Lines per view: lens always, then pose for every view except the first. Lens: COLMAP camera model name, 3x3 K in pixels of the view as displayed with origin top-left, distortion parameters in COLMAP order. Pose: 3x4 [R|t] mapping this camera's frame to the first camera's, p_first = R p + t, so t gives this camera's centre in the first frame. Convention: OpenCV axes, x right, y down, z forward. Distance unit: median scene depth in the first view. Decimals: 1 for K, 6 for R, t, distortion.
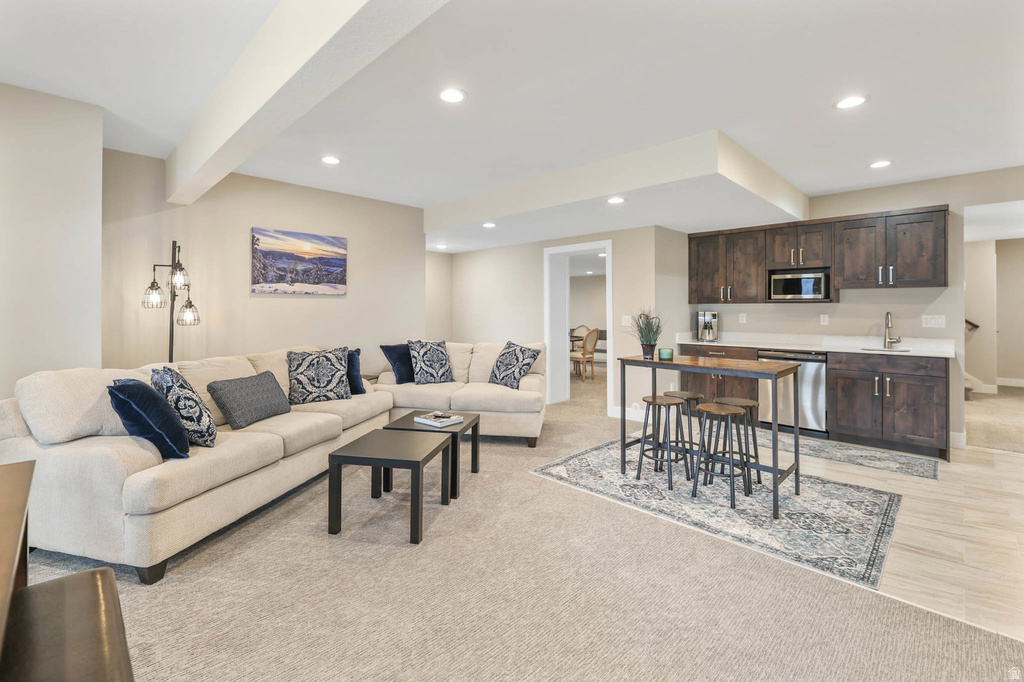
lens RADIAL K [[443.6, 0, 514.9], [0, 443.6, 303.6], [0, 0, 1]] dist [-0.001459, -0.000325]
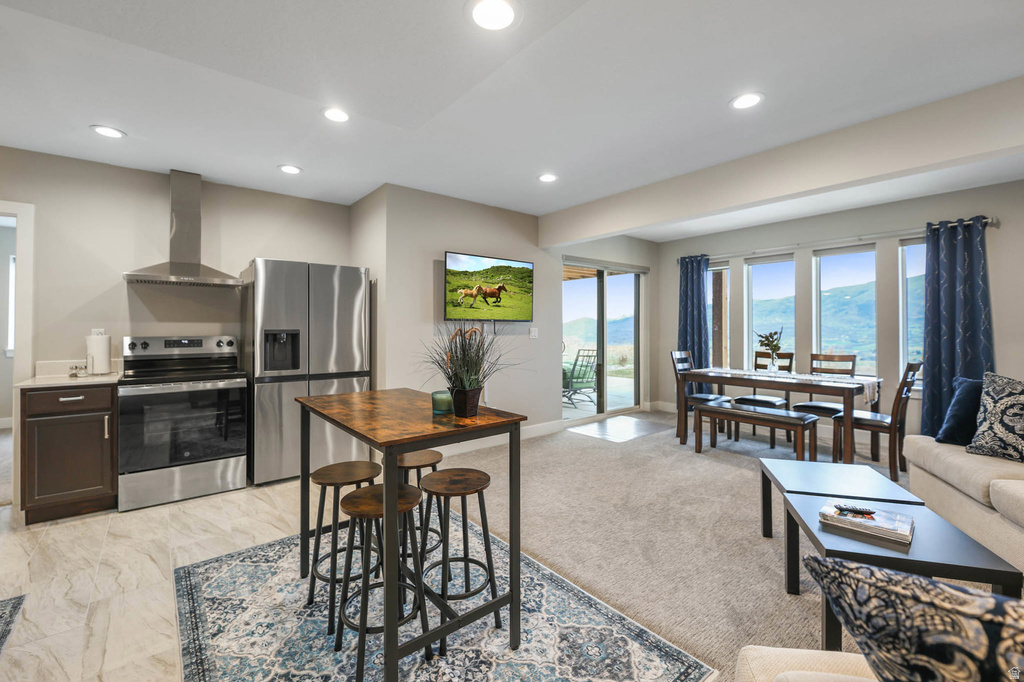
lens RADIAL K [[442.3, 0, 512.0], [0, 442.3, 311.2], [0, 0, 1]] dist [-0.001683, -0.000865]
pose [[-0.994317, 0.009321, 0.106050, 0.149767], [0.003667, 0.998567, -0.053387, 0.023459], [-0.106396, -0.052694, -0.992927, 1.186991]]
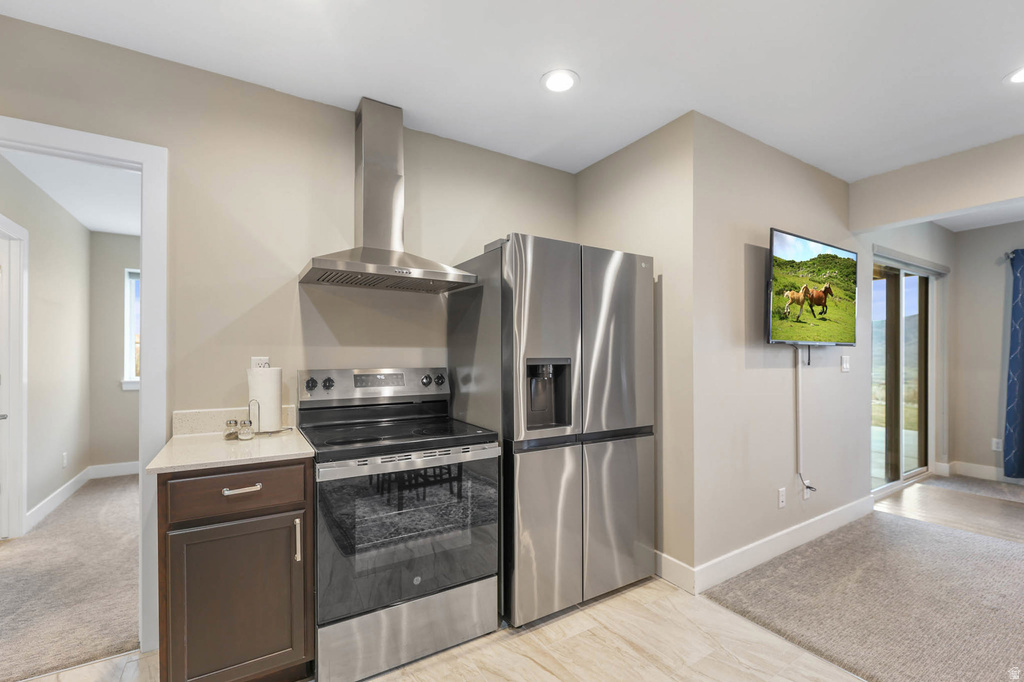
lens RADIAL K [[444.2, 0, 512.0], [0, 444.2, 341.0], [0, 0, 1]] dist [-0.000139, 0.000028]
pose [[-0.972186, 0.013893, 0.233798, 0.573851], [0.002323, 0.998762, -0.049691, 0.018198], [-0.234199, -0.047766, -0.971015, 0.898826]]
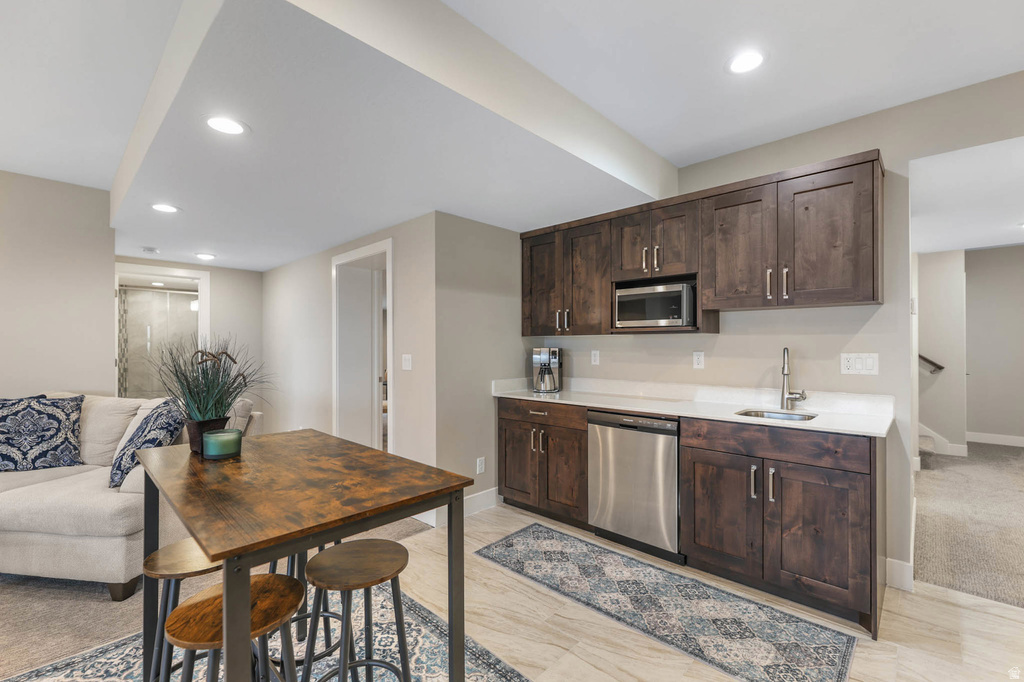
lens RADIAL K [[434.6, 0, 512.0], [0, 434.6, 341.0], [0, 0, 1]] dist [-0.003047, -0.000530]
pose [[0.999790, -0.000353, 0.020502, 0.472680], [0.000350, 1.000000, 0.000147, 0.009624], [-0.020502, -0.000140, 0.999790, 0.436222]]
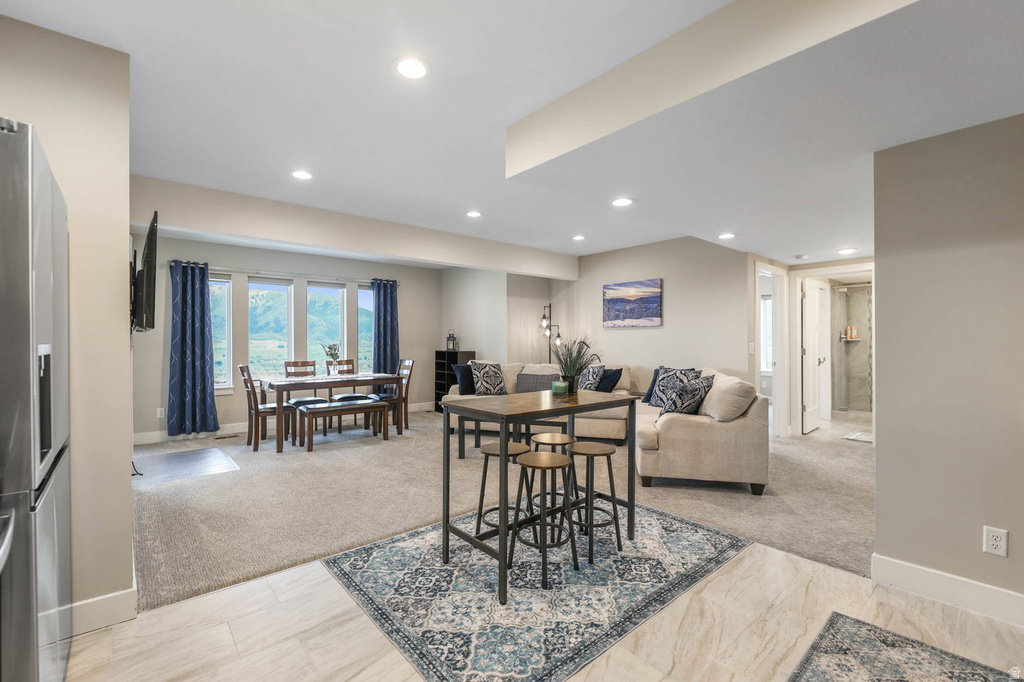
lens RADIAL K [[444.2, 0, 512.0], [0, 444.2, 341.0], [0, 0, 1]] dist [-0.000139, 0.000028]
pose [[-0.071454, 0.002585, -0.997441, 0.920857], [0.015713, 0.999875, 0.001466, 0.014676], [0.997320, -0.015568, -0.071486, 0.743056]]
